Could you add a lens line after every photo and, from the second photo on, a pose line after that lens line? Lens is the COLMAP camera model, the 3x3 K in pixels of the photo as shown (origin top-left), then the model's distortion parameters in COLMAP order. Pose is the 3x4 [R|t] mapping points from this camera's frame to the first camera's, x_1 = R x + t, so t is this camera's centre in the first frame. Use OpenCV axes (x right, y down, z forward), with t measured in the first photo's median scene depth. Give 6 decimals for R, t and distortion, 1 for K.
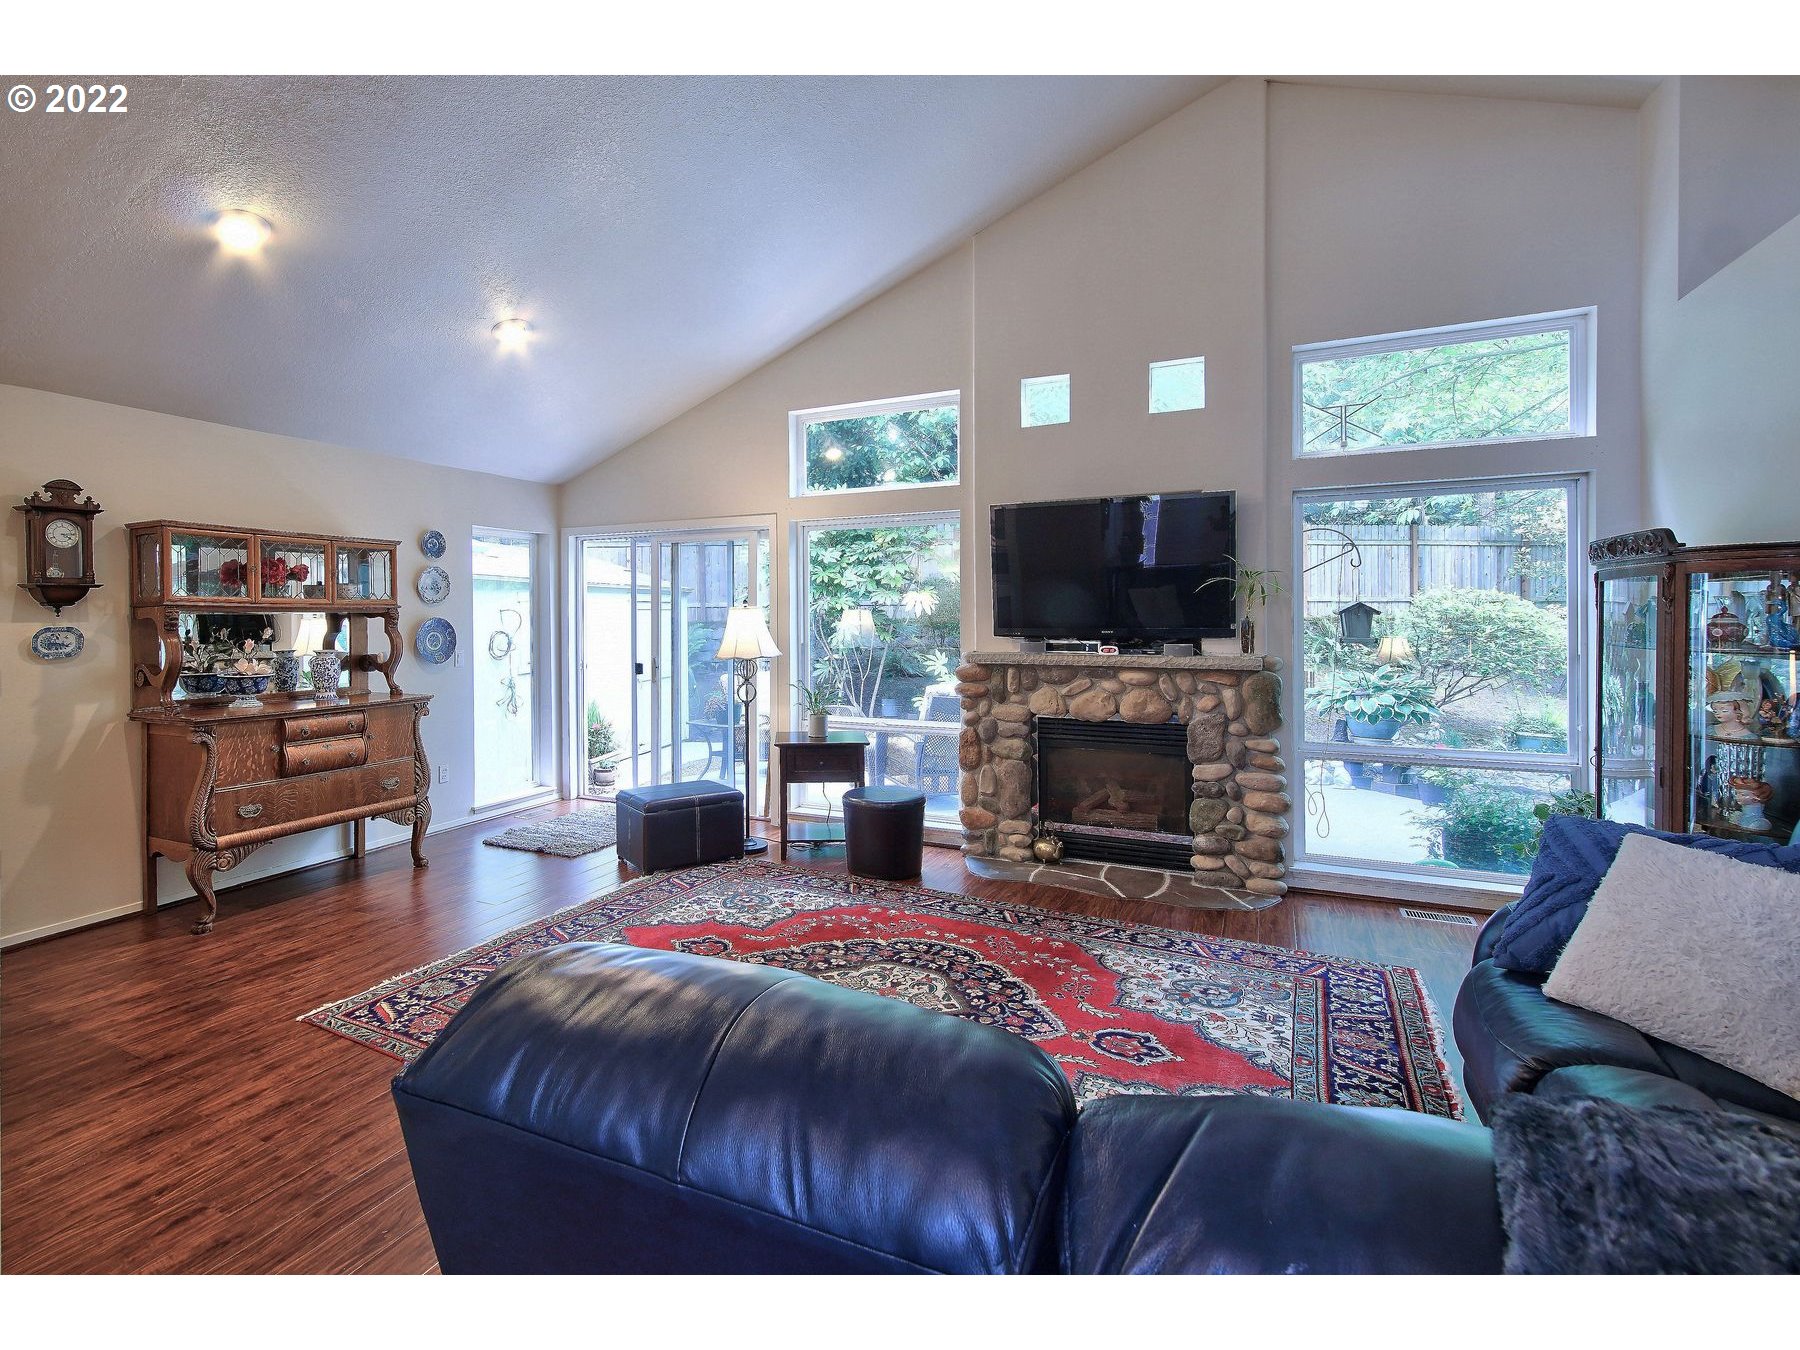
lens RADIAL K [[866.5, 0, 821.8], [0, 866.5, 619.8], [0, 0, 1]] dist [0.013935, -0.000921]
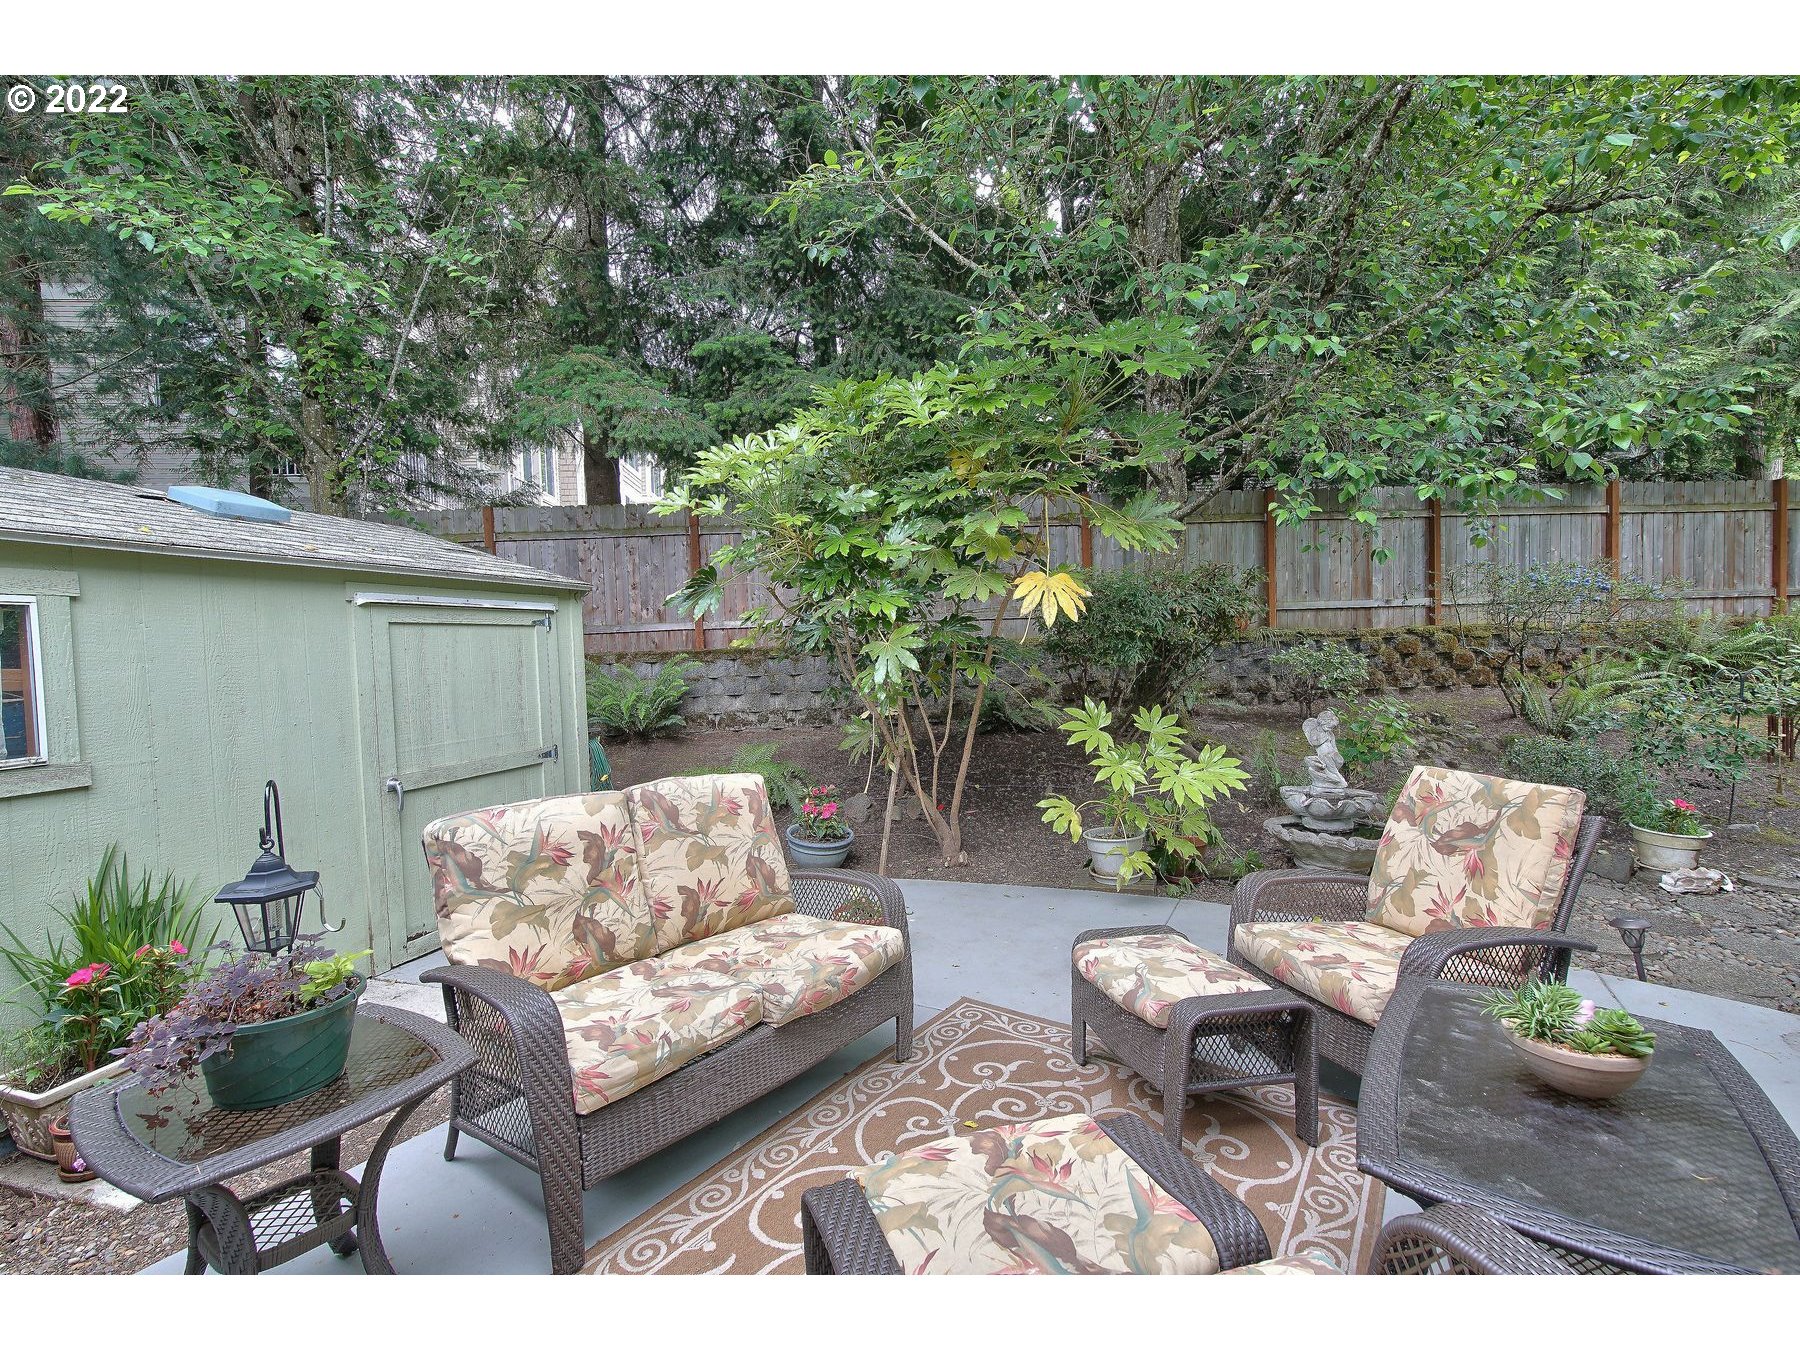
lens RADIAL K [[792.5, 0, 906.2], [0, 792.5, 672.4], [0, 0, 1]] dist [0.007589, -0.001054]
pose [[0.999545, -0.021678, -0.020996, 0.105280], [0.022282, 0.999333, 0.028944, 0.015007], [0.020354, -0.029398, 0.999361, 1.366644]]
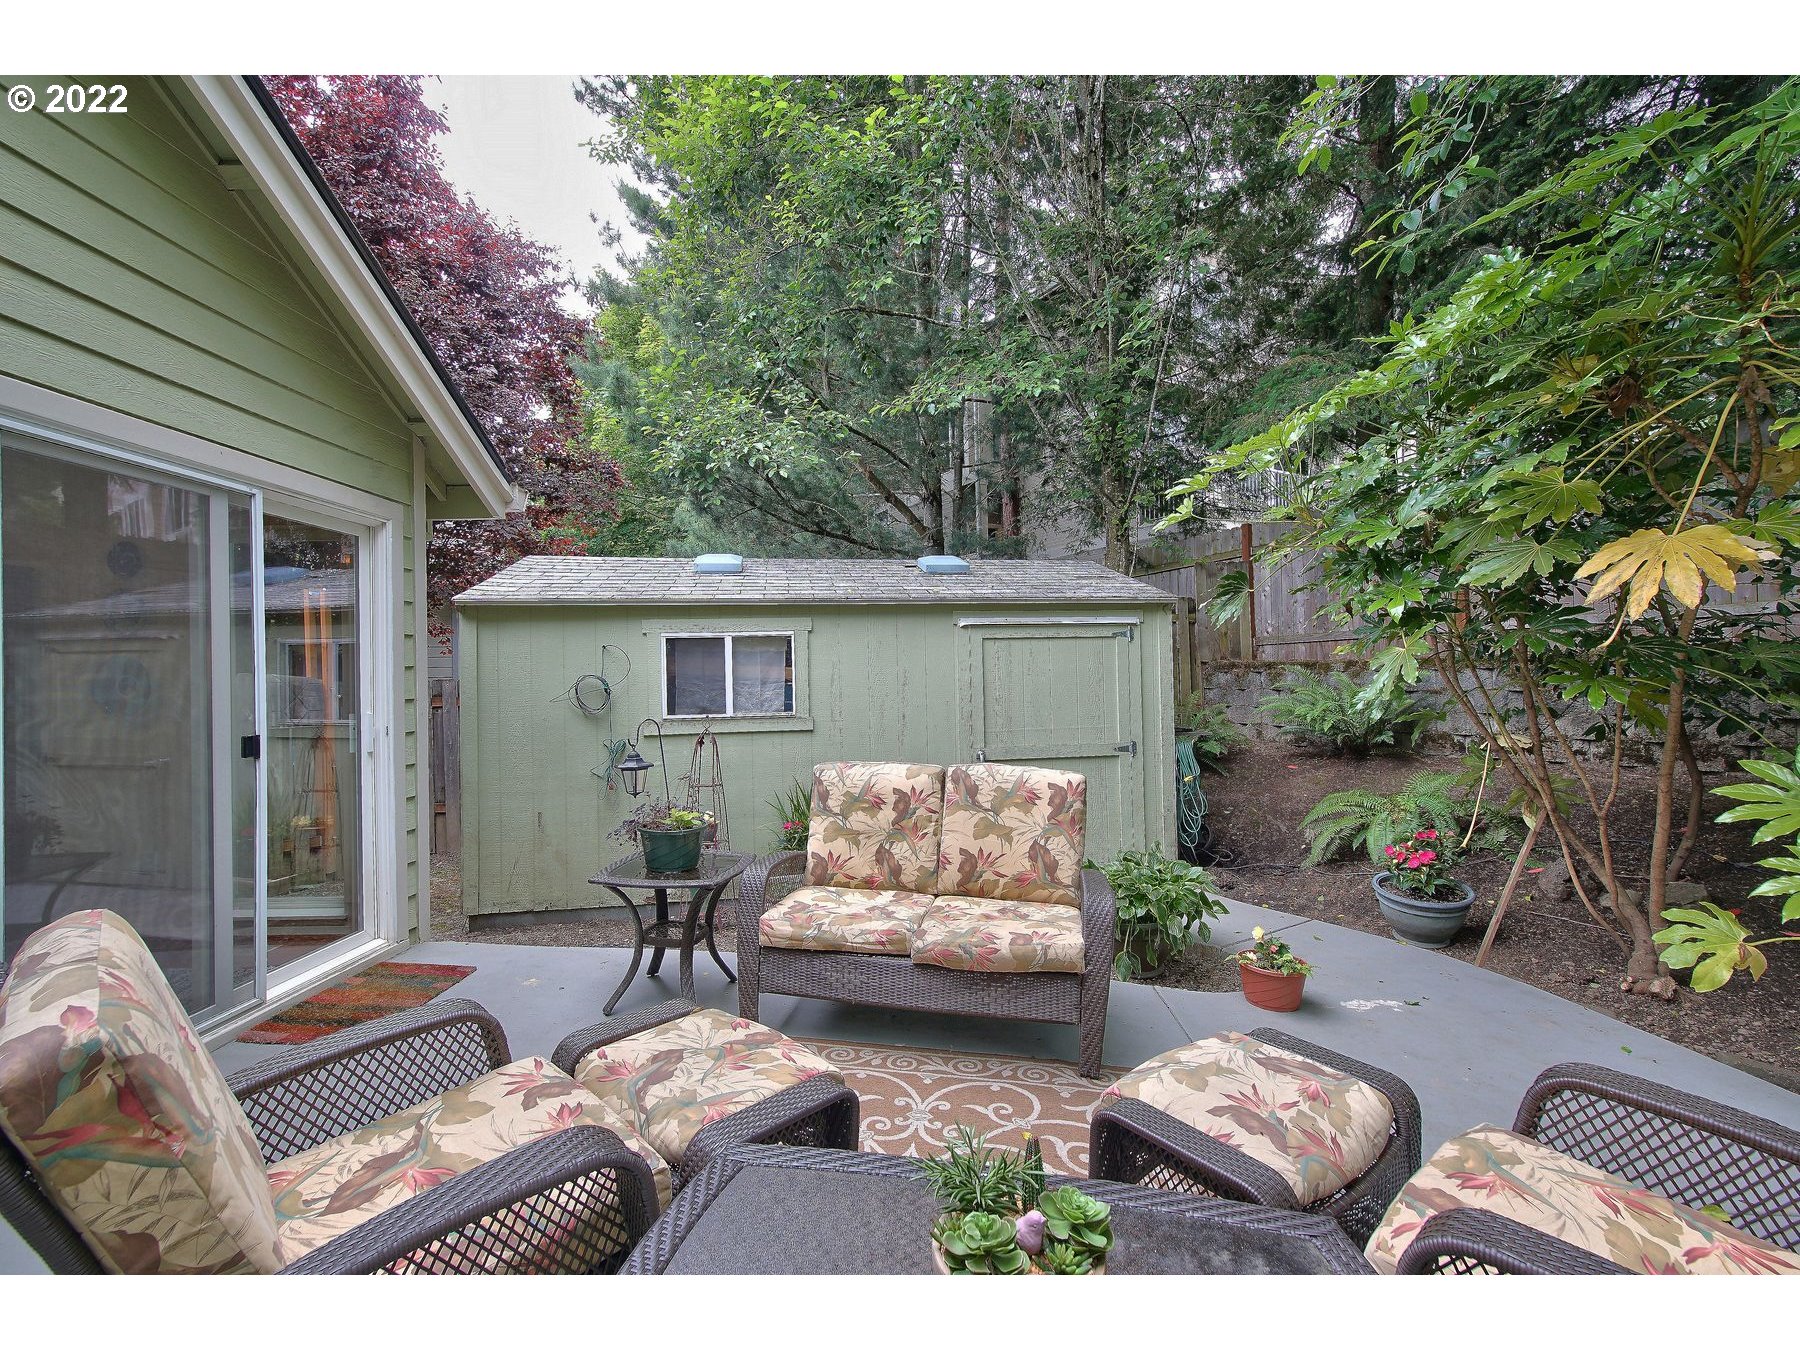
lens RADIAL K [[792.5, 0, 888.9], [0, 792.5, 670.9], [0, 0, 1]] dist [0.007589, -0.001054]
pose [[0.420629, -0.008284, -0.907195, 0.568590], [0.012273, 0.999919, -0.003440, 0.025095], [0.907150, -0.009687, 0.420697, 1.584374]]
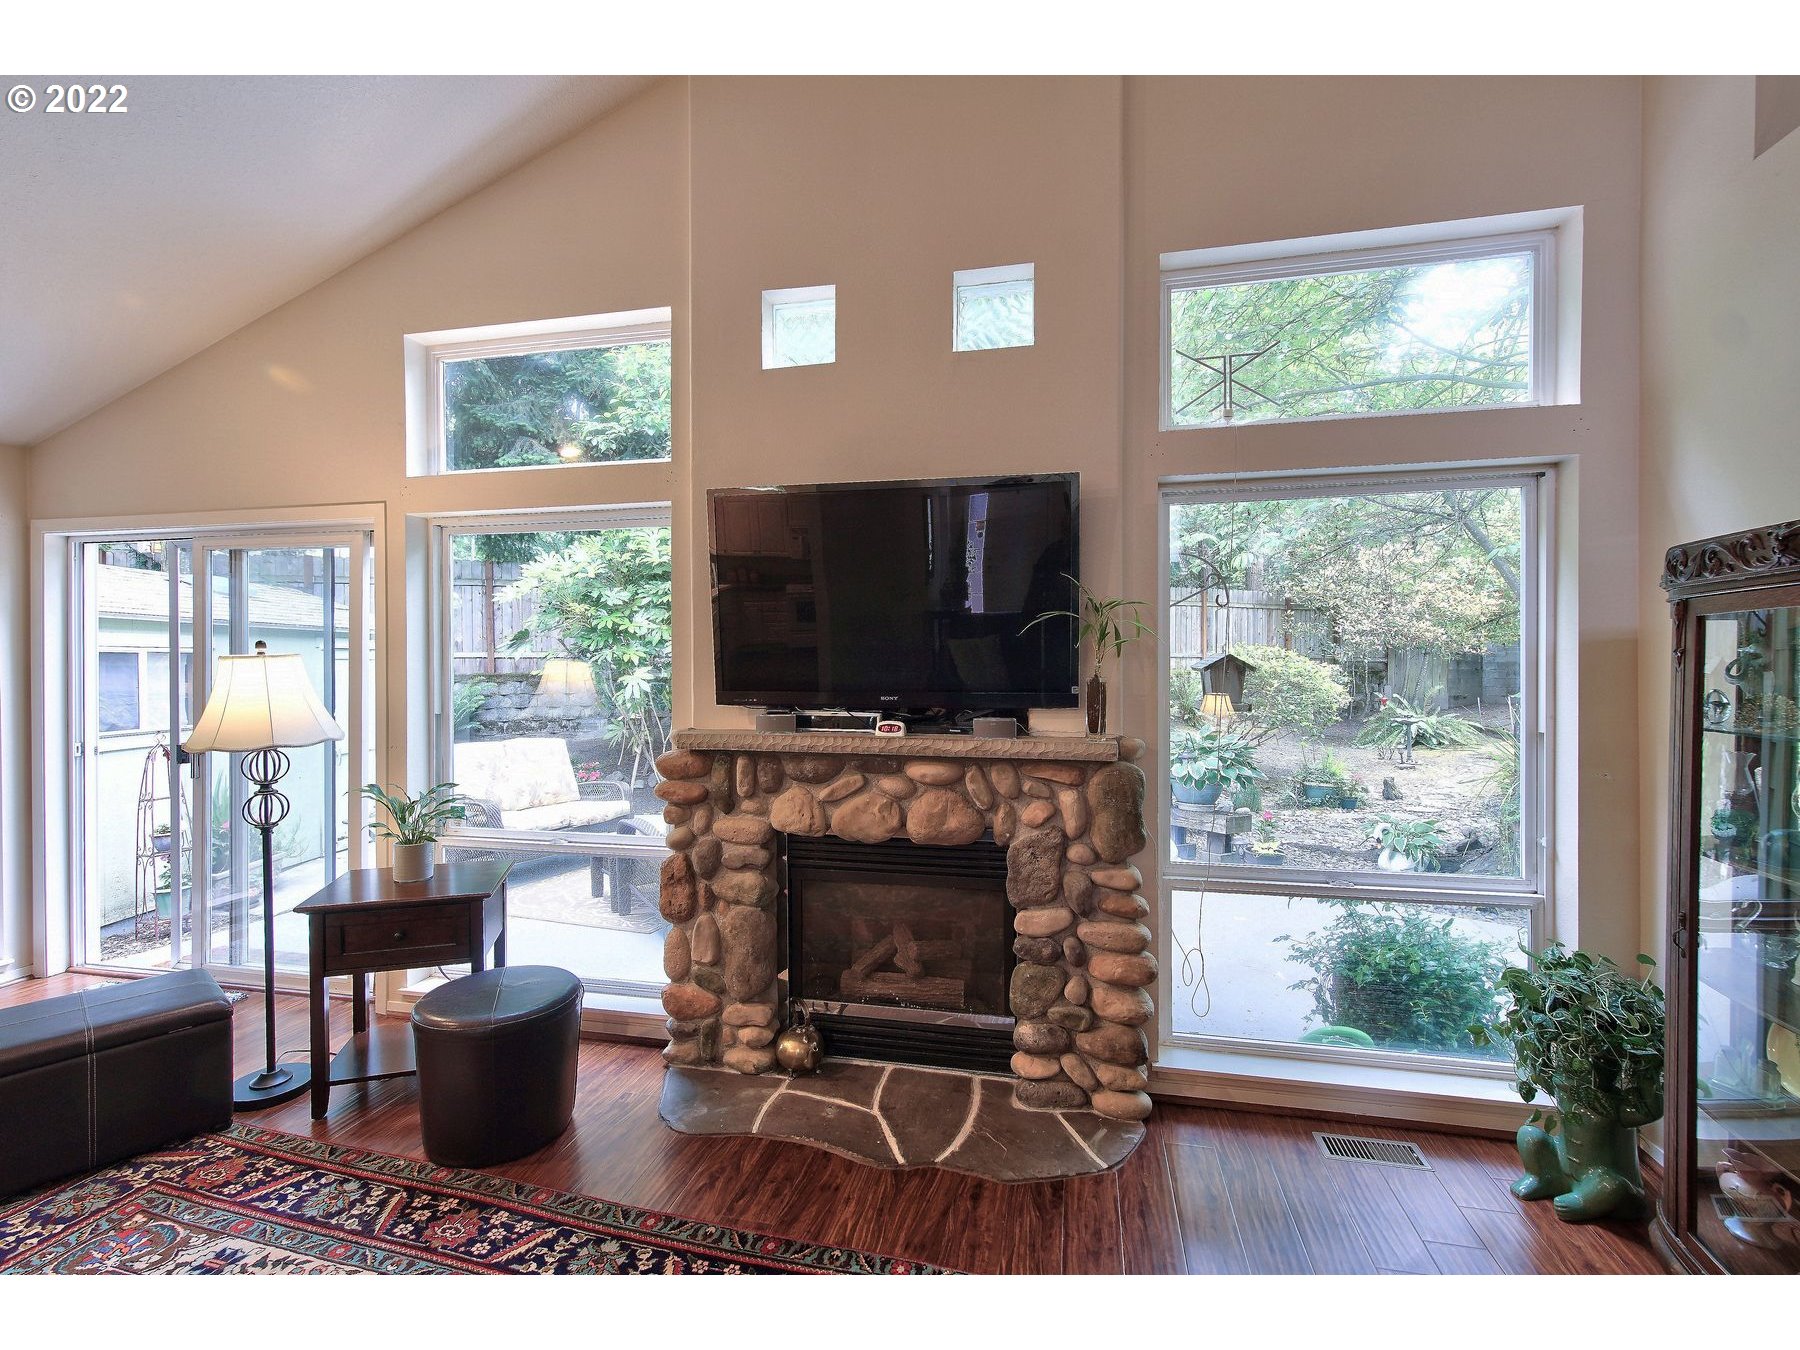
lens RADIAL K [[792.5, 0, 908.0], [0, 792.5, 671.7], [0, 0, 1]] dist [0.007589, -0.001054]
pose [[0.965420, 0.002803, 0.260684, 0.195124], [-0.002861, 0.999996, -0.000156, -0.005194], [-0.260683, -0.000595, 0.965424, 0.450122]]
